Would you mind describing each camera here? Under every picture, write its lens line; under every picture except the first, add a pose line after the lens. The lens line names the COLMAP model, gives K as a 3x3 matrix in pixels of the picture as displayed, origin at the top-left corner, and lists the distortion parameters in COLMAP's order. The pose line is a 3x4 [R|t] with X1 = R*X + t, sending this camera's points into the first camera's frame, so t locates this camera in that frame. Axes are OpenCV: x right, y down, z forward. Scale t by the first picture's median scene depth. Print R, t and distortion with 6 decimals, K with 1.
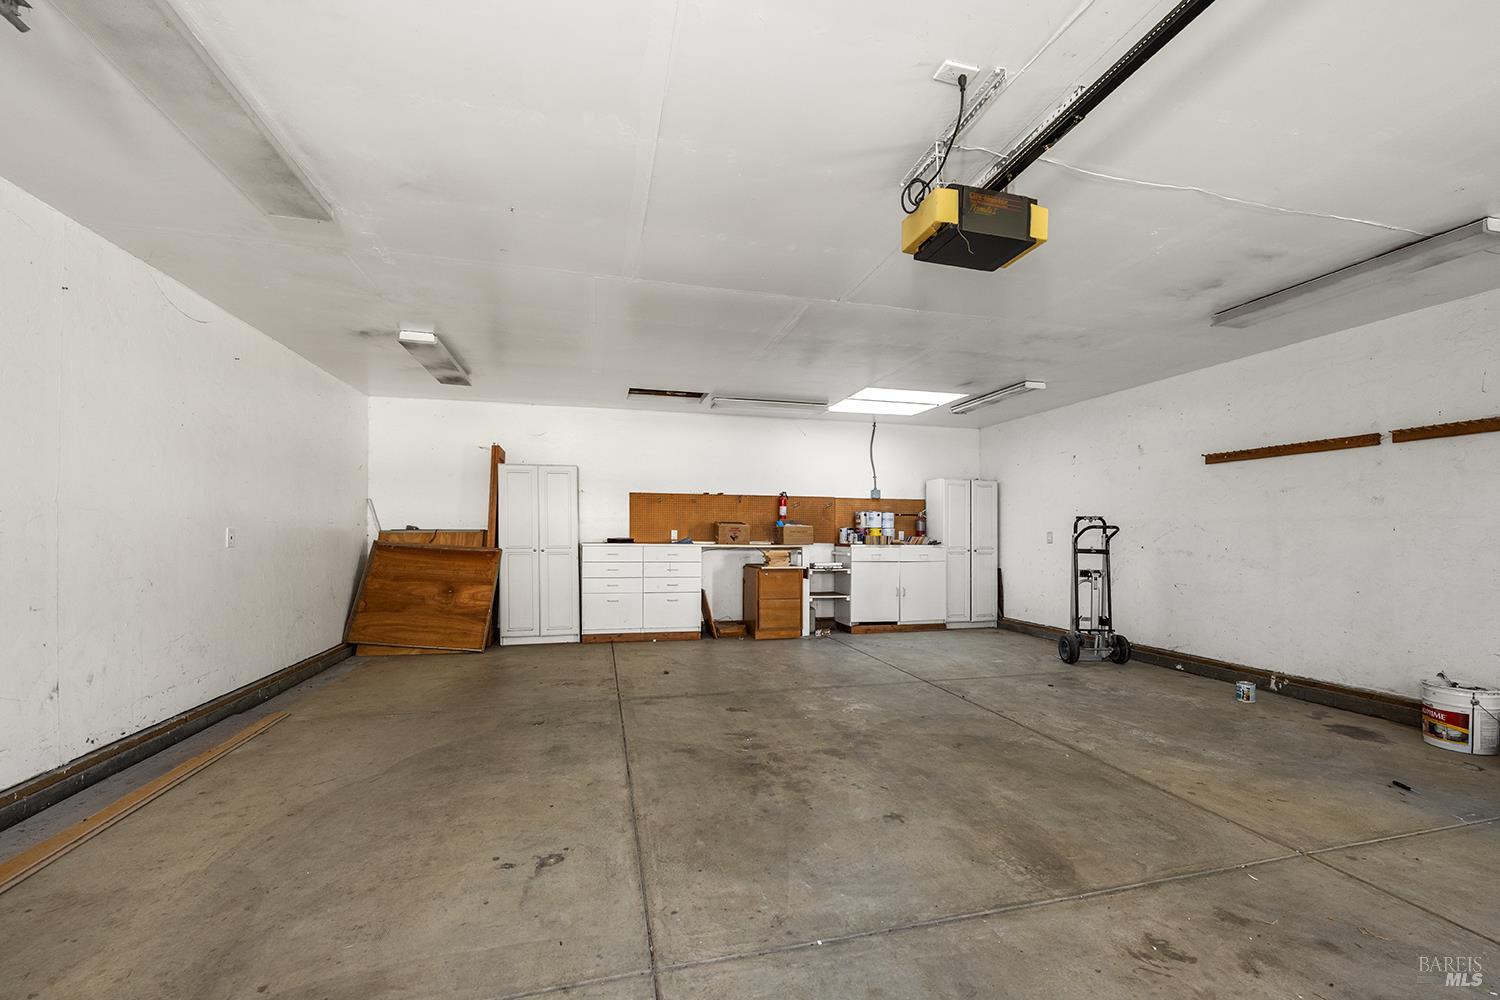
lens RADIAL K [[613.0, 0, 751.4], [0, 613.0, 537.2], [0, 0, 1]] dist [-0.003097, -0.000375]
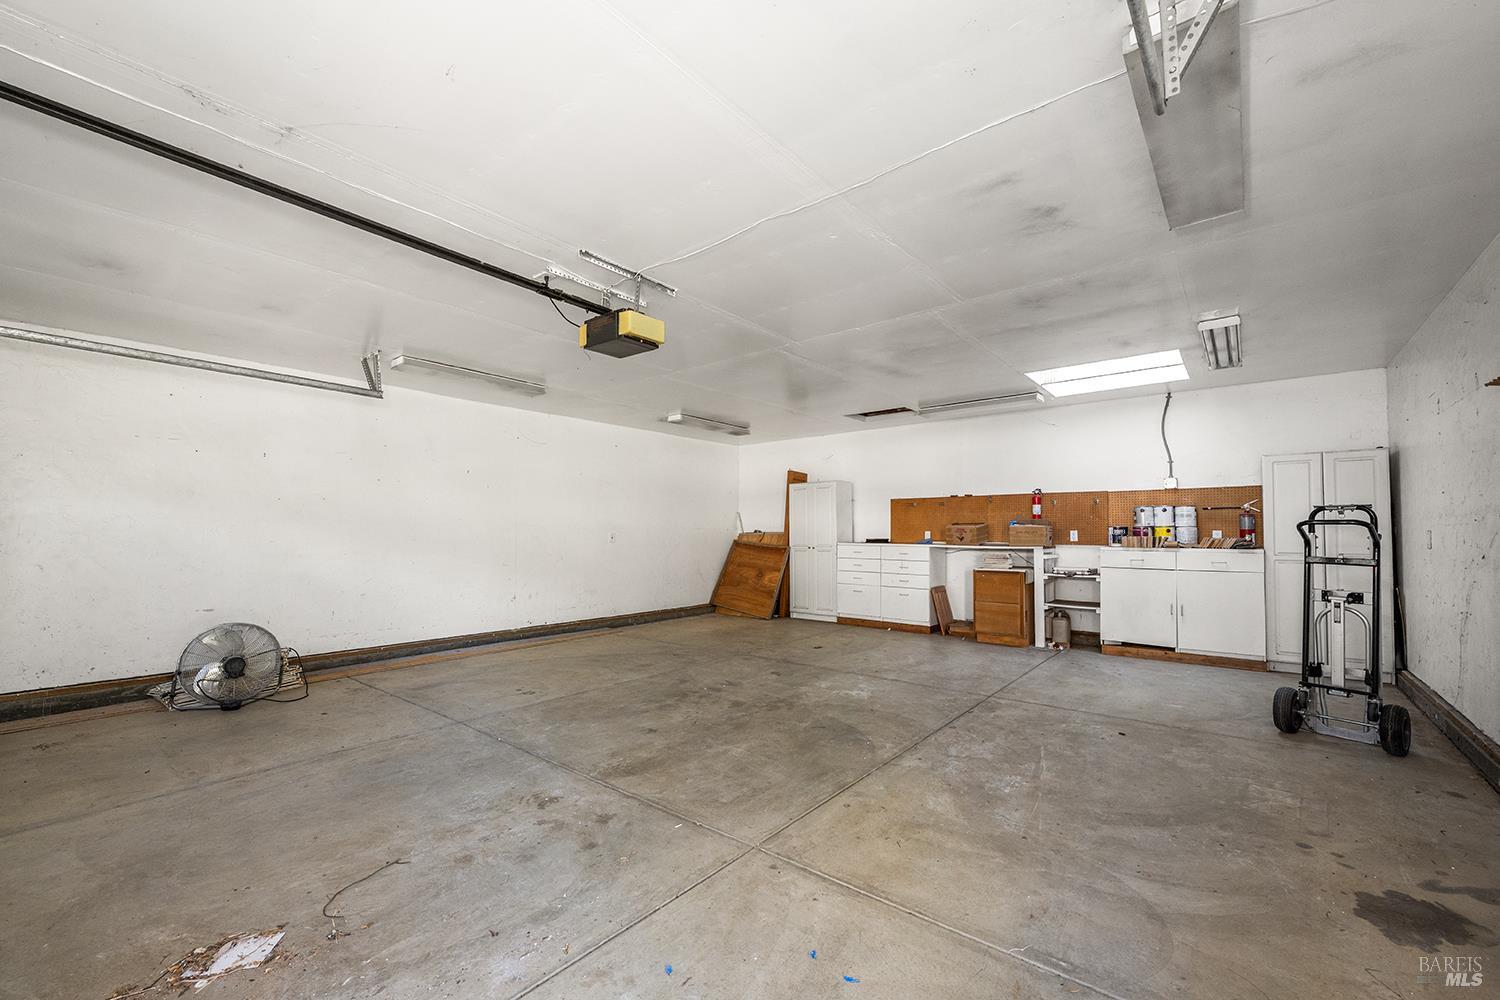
lens RADIAL K [[601.7, 0, 751.2], [0, 601.7, 521.9], [0, 0, 1]] dist [-0.003749, -0.000180]
pose [[0.586416, -0.020464, -0.809751, 0.654755], [-0.001683, 0.999648, -0.026482, 0.000283], [0.810008, 0.016893, 0.586176, 0.149389]]
